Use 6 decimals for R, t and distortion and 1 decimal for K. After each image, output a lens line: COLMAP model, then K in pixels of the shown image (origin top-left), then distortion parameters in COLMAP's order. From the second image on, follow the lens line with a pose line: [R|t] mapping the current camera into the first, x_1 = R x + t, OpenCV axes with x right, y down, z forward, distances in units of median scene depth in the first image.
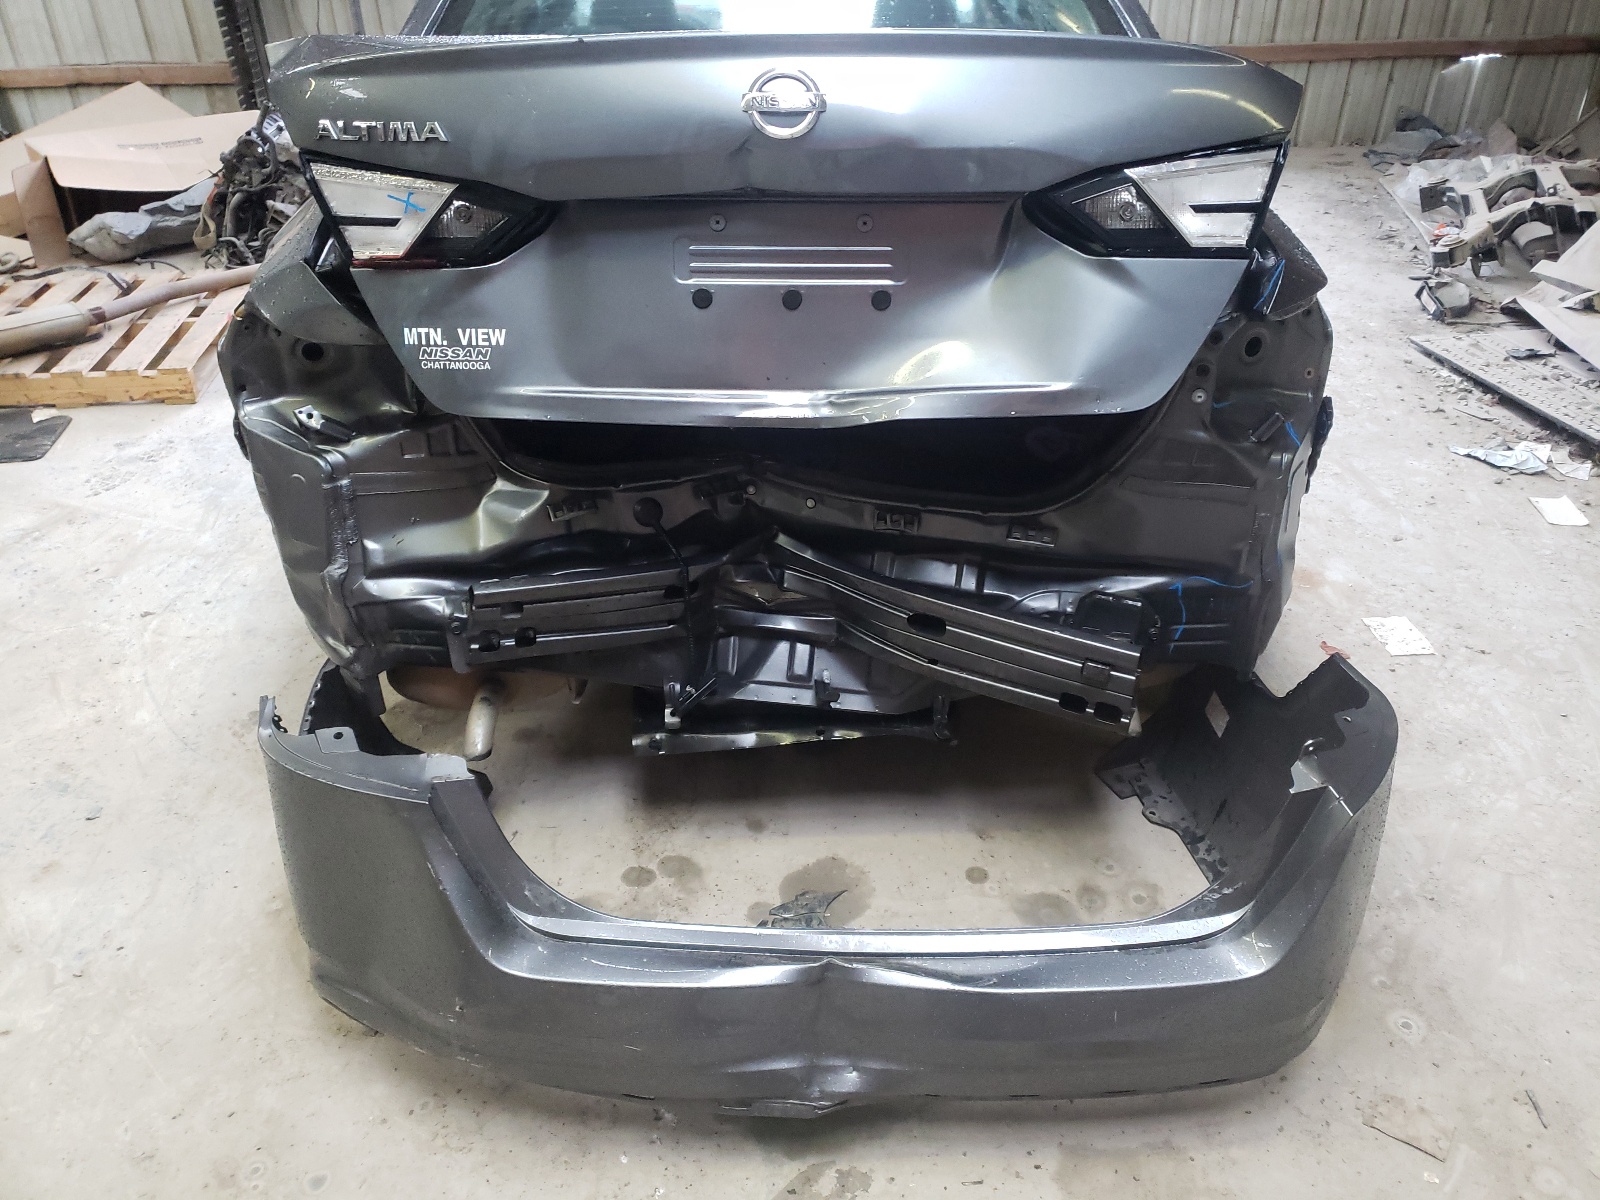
lens RADIAL K [[1246.4, 0, 846.9], [0, 1246.4, 601.6], [0, 0, 1]] dist [0.007100, 0.006626]
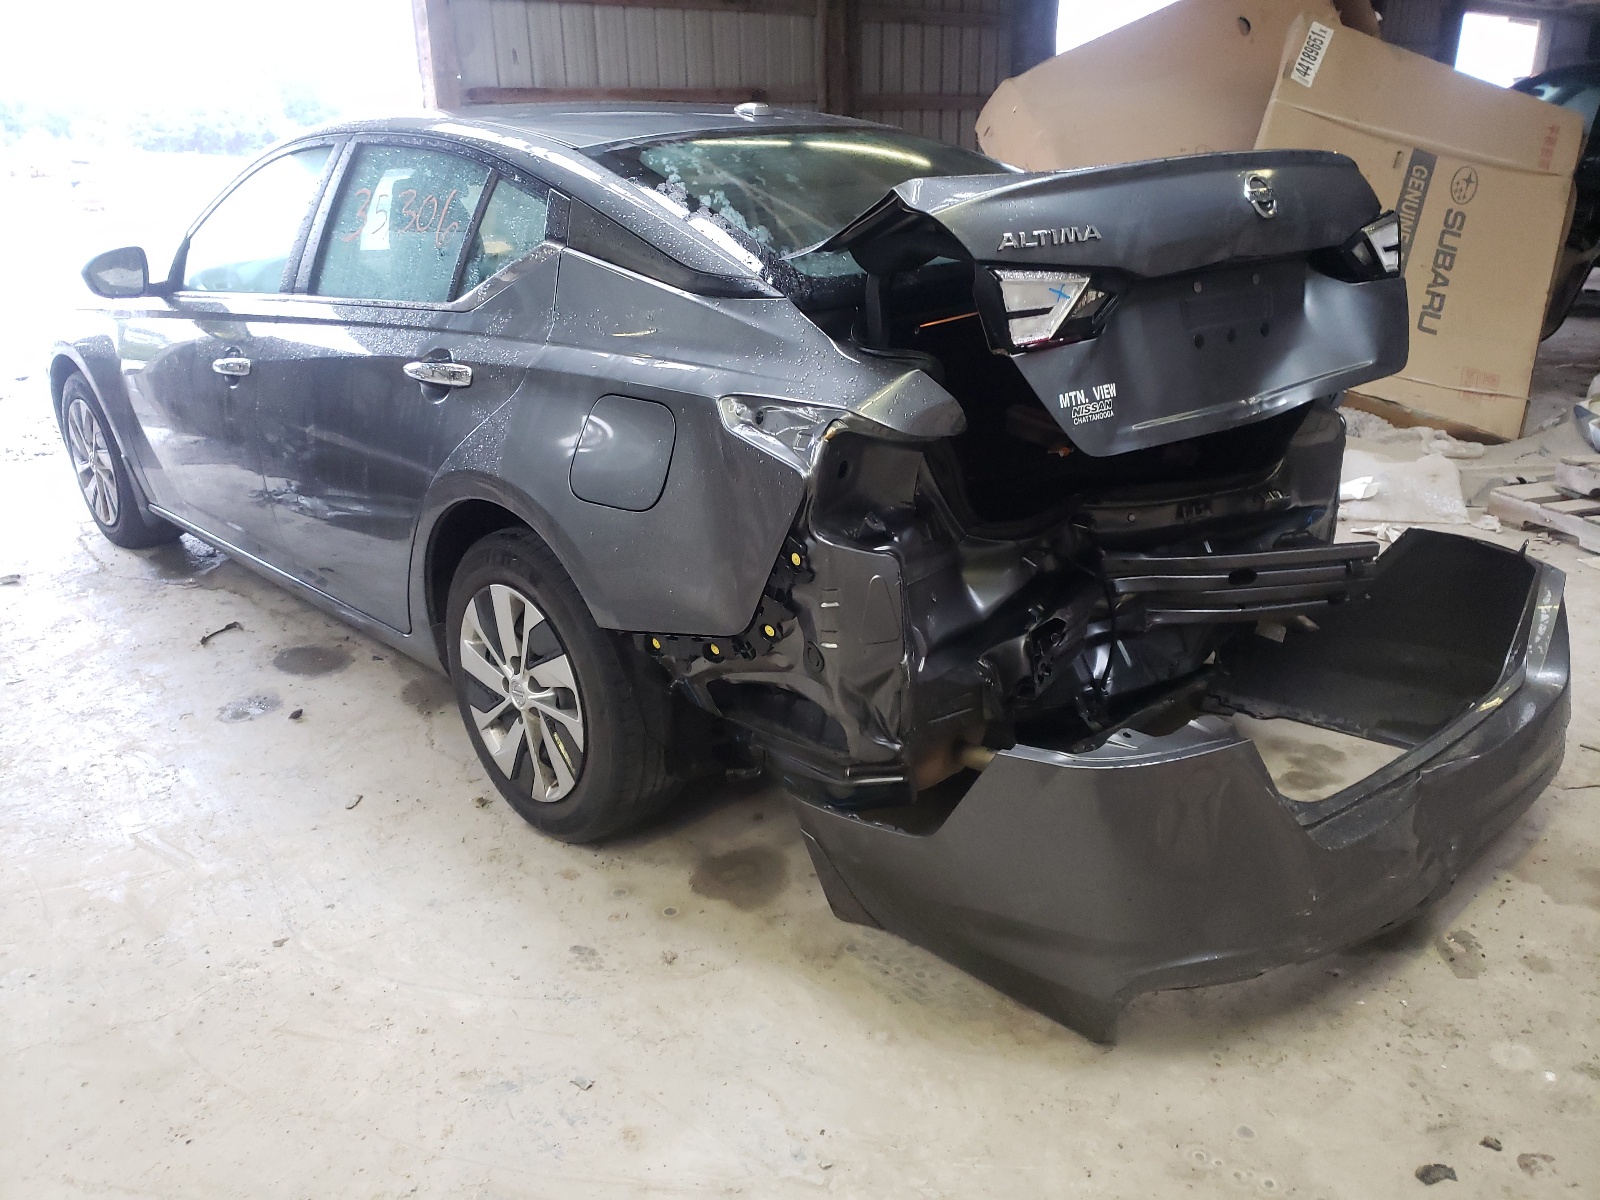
lens RADIAL K [[1246.4, 0, 846.9], [0, 1246.4, 601.6], [0, 0, 1]] dist [0.007100, 0.006626]
pose [[0.757929, -0.248585, 0.603116, -1.292382], [0.352399, 0.934059, -0.057867, -0.034809], [-0.548961, 0.256397, 0.795552, 0.203468]]
